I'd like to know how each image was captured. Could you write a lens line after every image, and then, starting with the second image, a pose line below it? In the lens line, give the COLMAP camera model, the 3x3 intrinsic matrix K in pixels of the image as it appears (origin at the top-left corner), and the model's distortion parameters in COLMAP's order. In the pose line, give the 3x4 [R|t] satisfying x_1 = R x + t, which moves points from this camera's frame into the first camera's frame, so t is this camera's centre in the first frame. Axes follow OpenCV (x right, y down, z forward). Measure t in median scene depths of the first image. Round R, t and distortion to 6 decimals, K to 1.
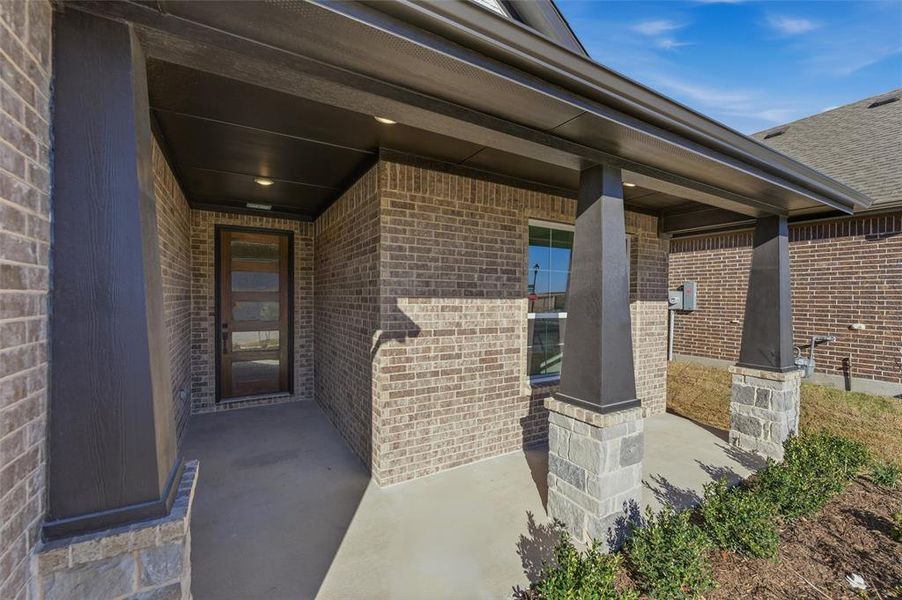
lens RADIAL K [[374.4, 0, 451.4], [0, 374.4, 307.5], [0, 0, 1]] dist [0.000133, 0.000040]
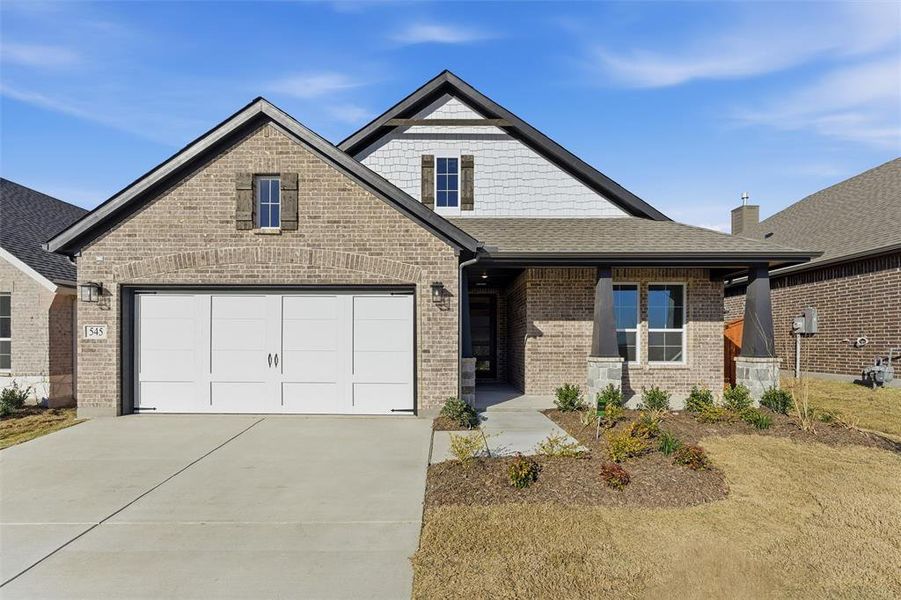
lens RADIAL K [[398.2, 0, 443.0], [0, 398.2, 346.2], [0, 0, 1]] dist [-0.002507, -0.000123]
pose [[0.861505, -0.004829, -0.507726, 0.617367], [-0.006784, 0.999756, -0.021019, 0.182034], [0.507703, 0.021553, 0.861262, -1.446859]]
